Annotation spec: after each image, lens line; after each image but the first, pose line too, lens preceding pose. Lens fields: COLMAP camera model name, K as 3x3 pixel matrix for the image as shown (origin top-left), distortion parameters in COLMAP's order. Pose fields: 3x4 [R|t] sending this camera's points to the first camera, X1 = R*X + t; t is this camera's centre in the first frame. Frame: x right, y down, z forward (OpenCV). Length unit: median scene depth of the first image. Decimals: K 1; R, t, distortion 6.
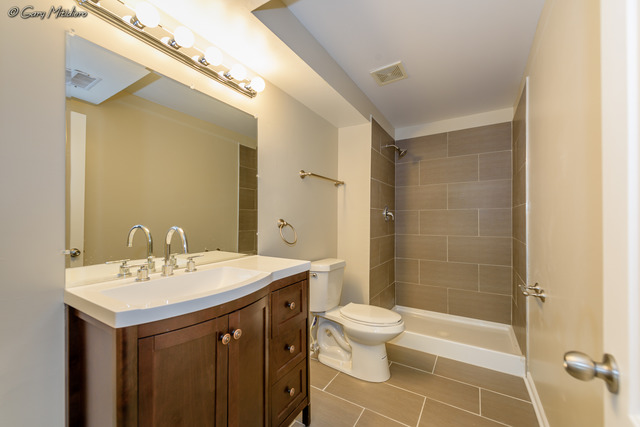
lens RADIAL K [[255.2, 0, 319.0], [0, 255.2, 216.3], [0, 0, 1]] dist [0.004257, 0.000149]
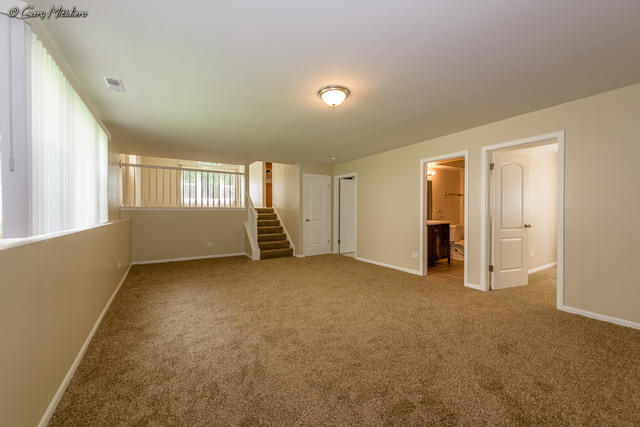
lens RADIAL K [[255.2, 0, 316.5], [0, 255.2, 211.6], [0, 0, 1]] dist [0.004257, 0.000149]
pose [[0.889580, -0.008027, -0.456710, -0.041907], [0.012182, 0.999907, 0.006154, -0.001412], [0.456618, -0.011038, 0.889595, -2.227709]]
